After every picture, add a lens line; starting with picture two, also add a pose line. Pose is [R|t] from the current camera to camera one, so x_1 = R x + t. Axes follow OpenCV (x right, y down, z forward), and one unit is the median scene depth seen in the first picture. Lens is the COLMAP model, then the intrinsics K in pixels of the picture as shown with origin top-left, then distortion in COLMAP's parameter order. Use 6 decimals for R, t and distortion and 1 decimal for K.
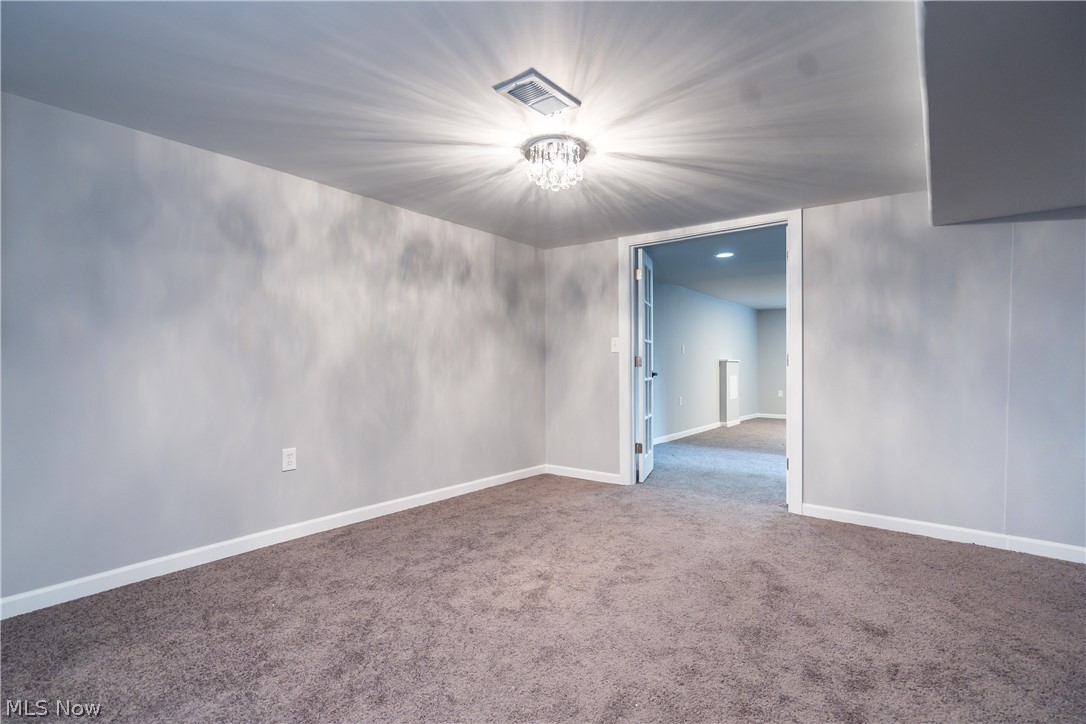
lens RADIAL K [[505.8, 0, 540.9], [0, 505.8, 363.1], [0, 0, 1]] dist [-0.003970, 0.002333]
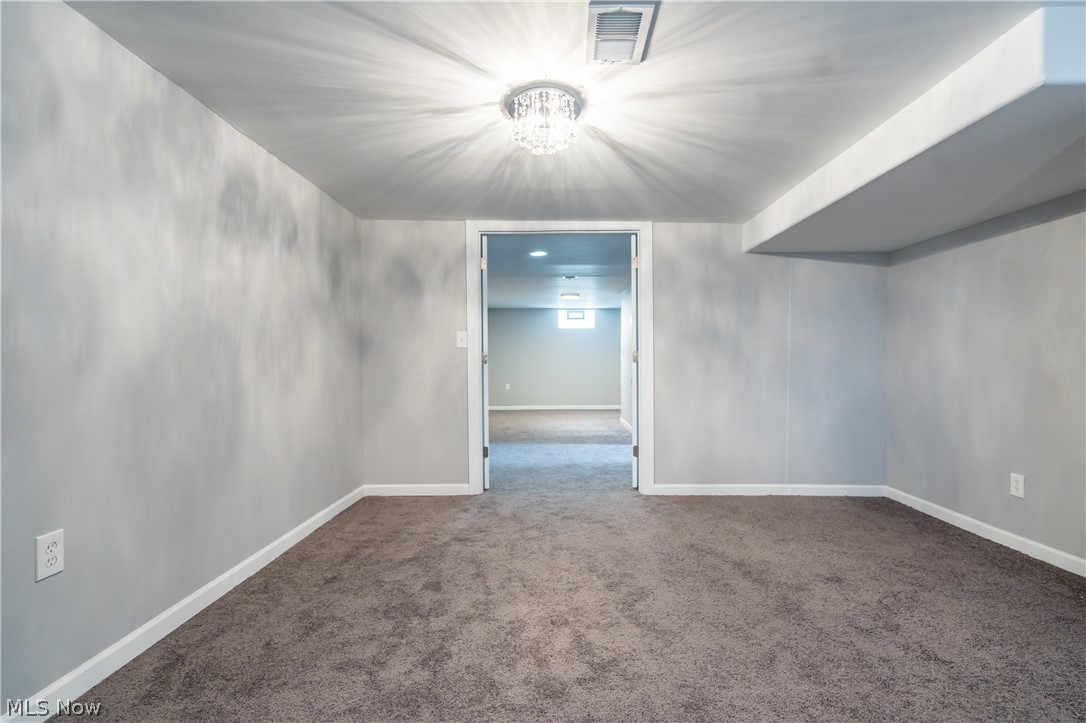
lens RADIAL K [[505.8, 0, 546.2], [0, 505.8, 359.6], [0, 0, 1]] dist [-0.003970, 0.002333]
pose [[0.791206, -0.003323, 0.611541, -0.386509], [0.001703, 0.999993, 0.003230, -0.004677], [-0.611547, -0.001515, 0.791206, 0.277323]]
